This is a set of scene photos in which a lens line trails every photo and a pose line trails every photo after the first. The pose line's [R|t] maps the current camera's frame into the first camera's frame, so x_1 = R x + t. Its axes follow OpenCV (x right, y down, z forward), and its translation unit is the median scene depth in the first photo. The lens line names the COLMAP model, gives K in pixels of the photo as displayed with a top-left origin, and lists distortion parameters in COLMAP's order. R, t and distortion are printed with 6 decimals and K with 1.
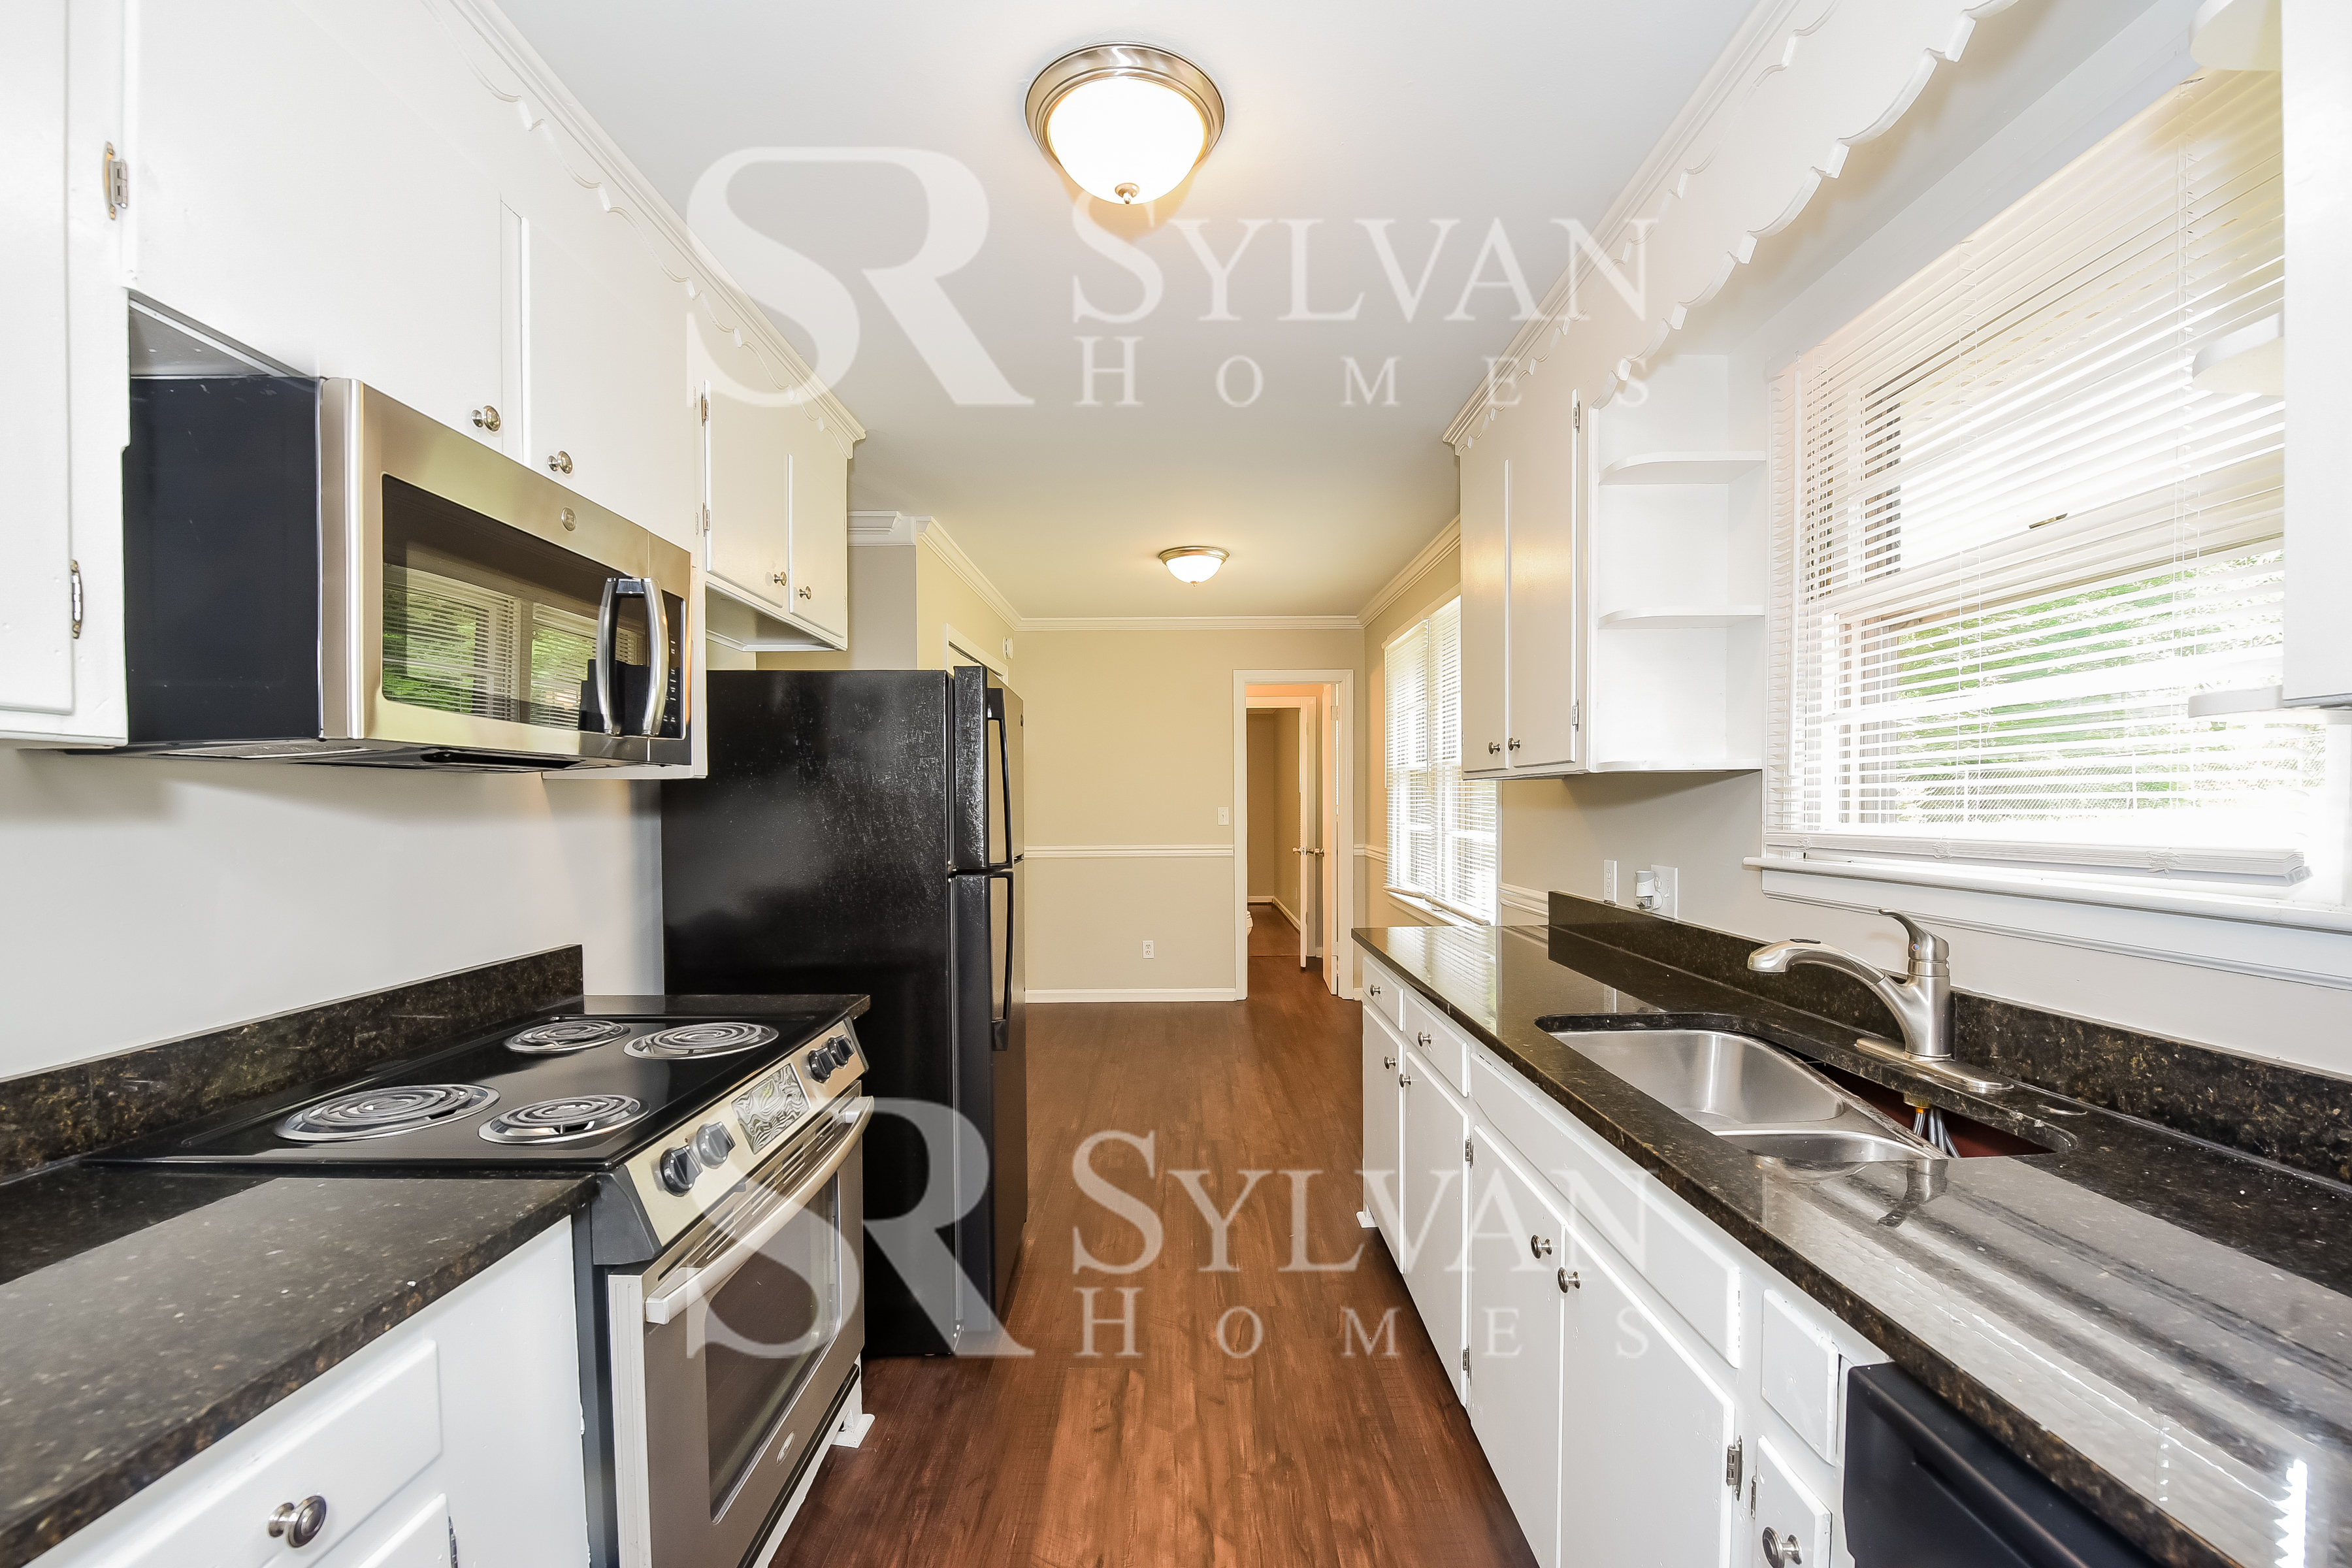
lens RADIAL K [[938.1, 0, 1177.8], [0, 938.1, 798.9], [0, 0, 1]] dist [-0.008087, 0.000062]
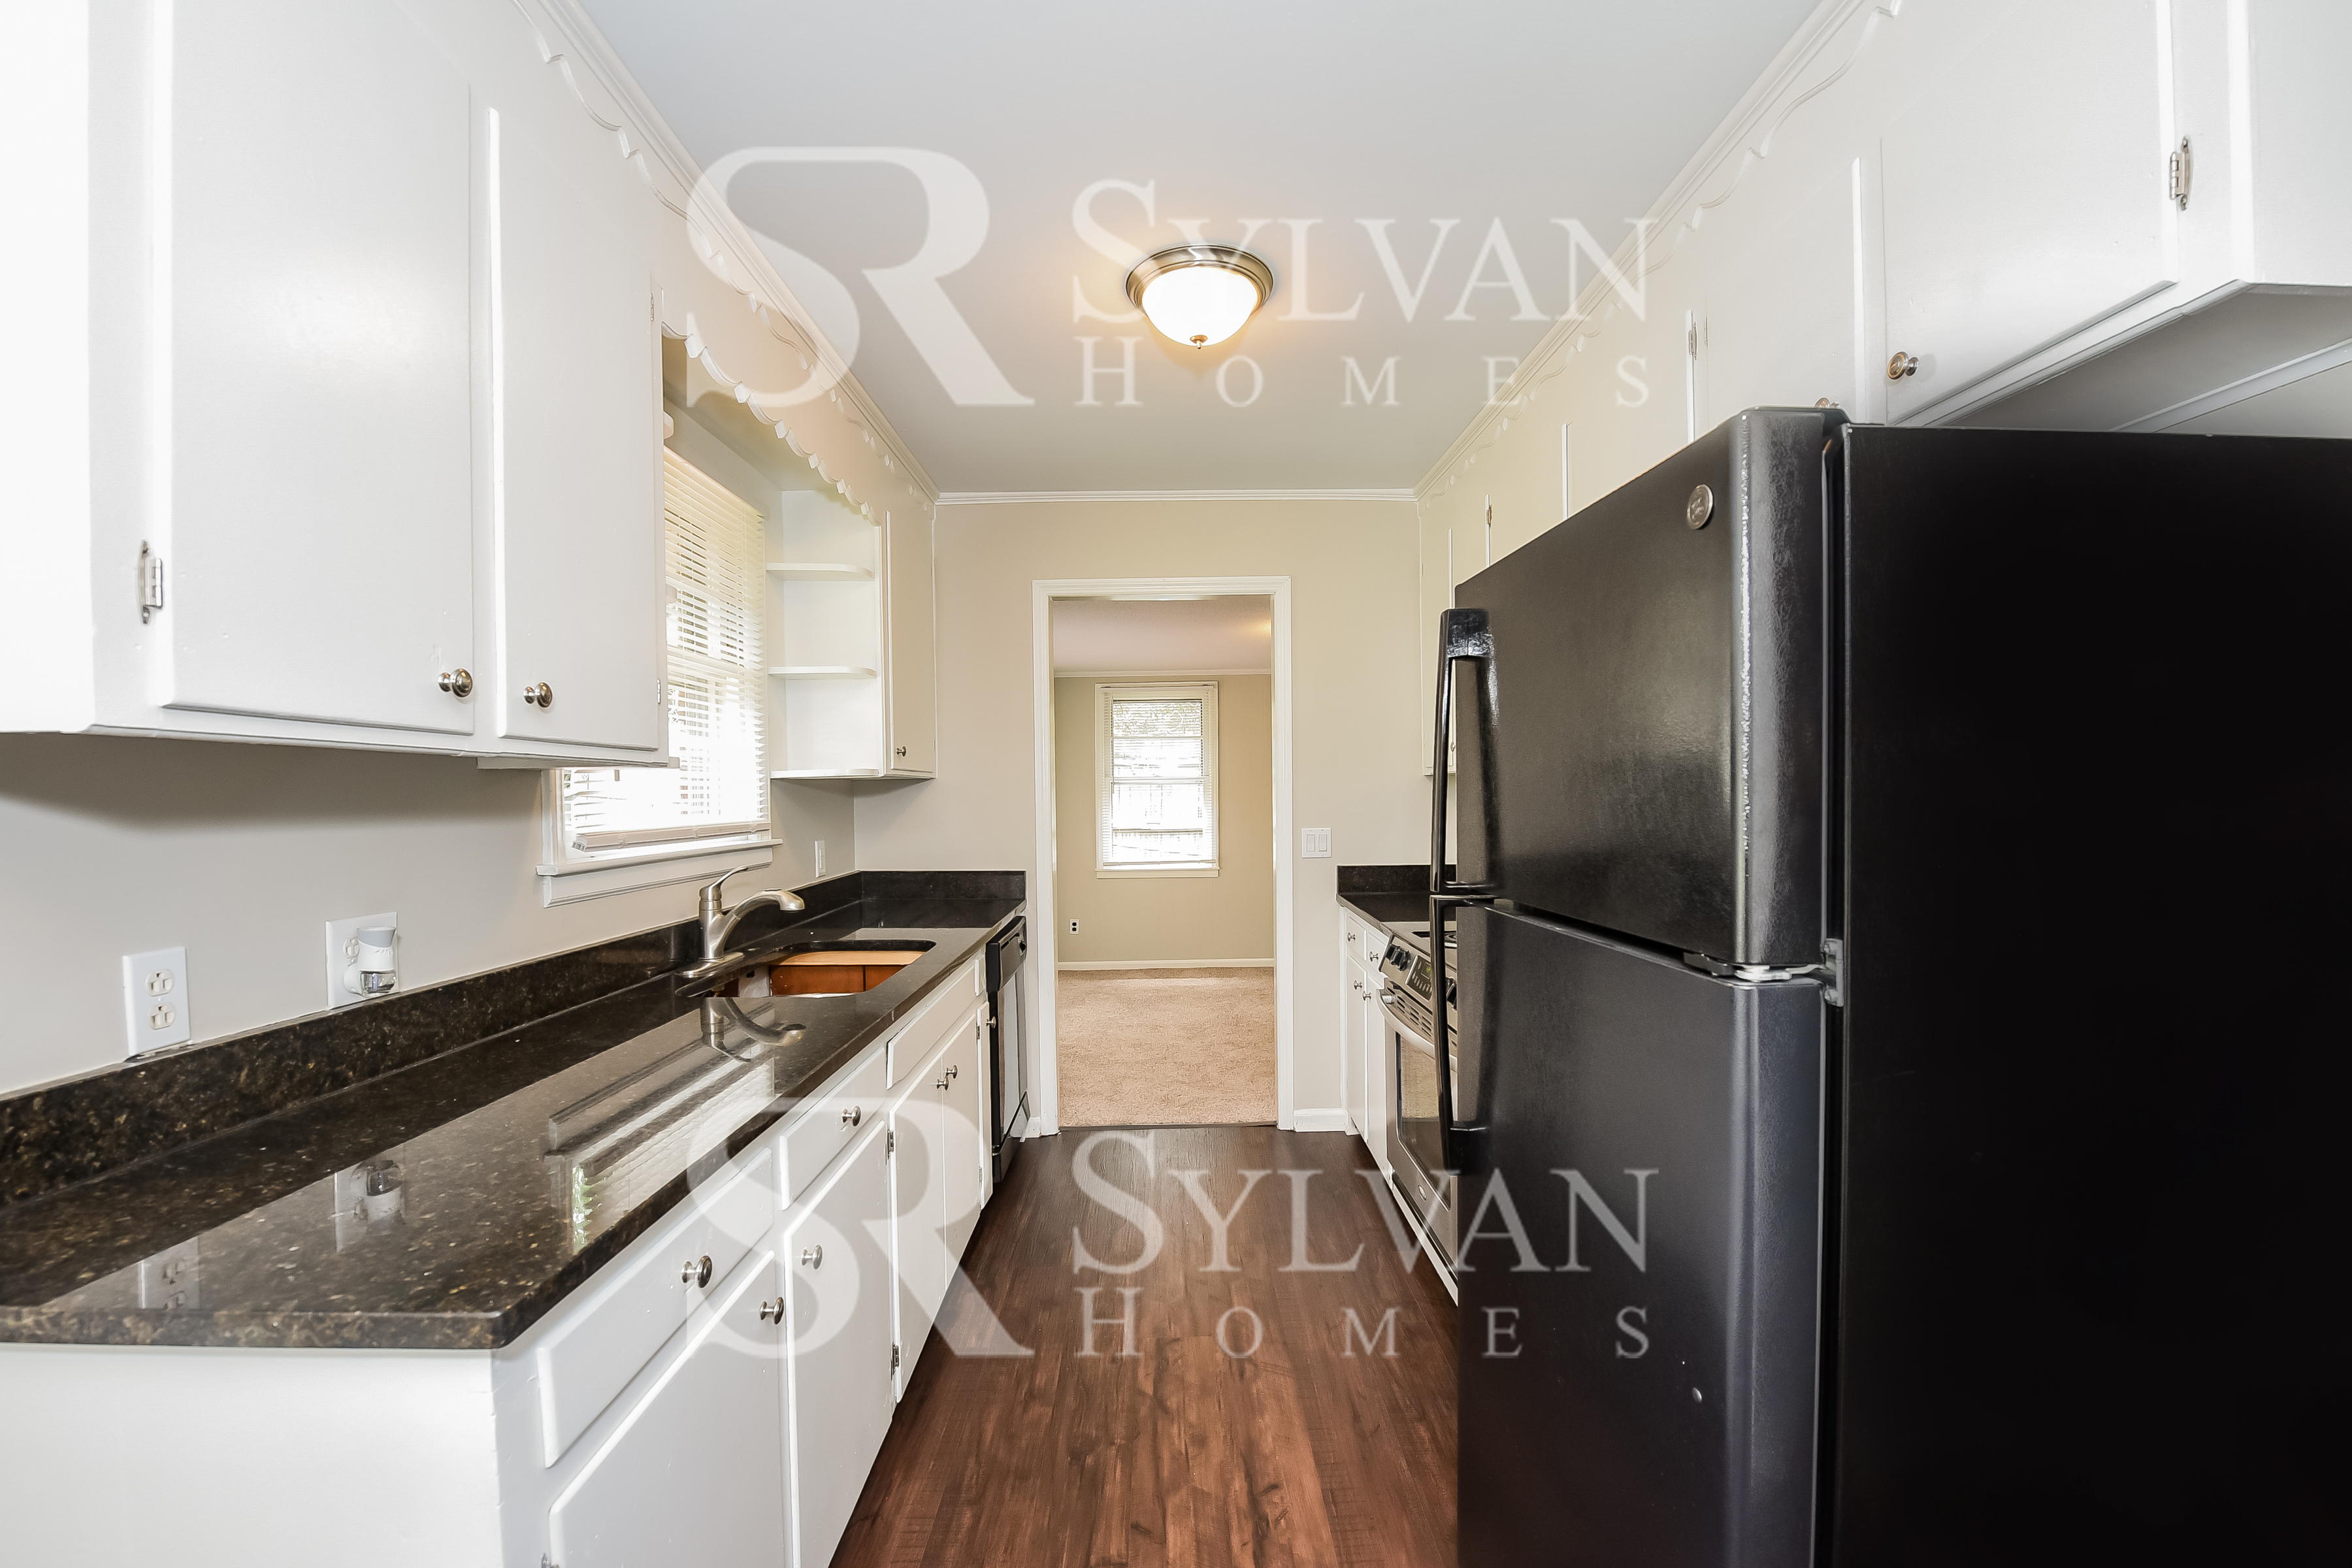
lens RADIAL K [[938.1, 0, 1176.0], [0, 938.1, 798.0], [0, 0, 1]] dist [-0.008087, 0.000062]
pose [[-0.999707, 0.018063, -0.016132, 0.013174], [0.018054, 0.999837, 0.000682, 0.006102], [0.016142, 0.000390, -0.999870, 2.035996]]
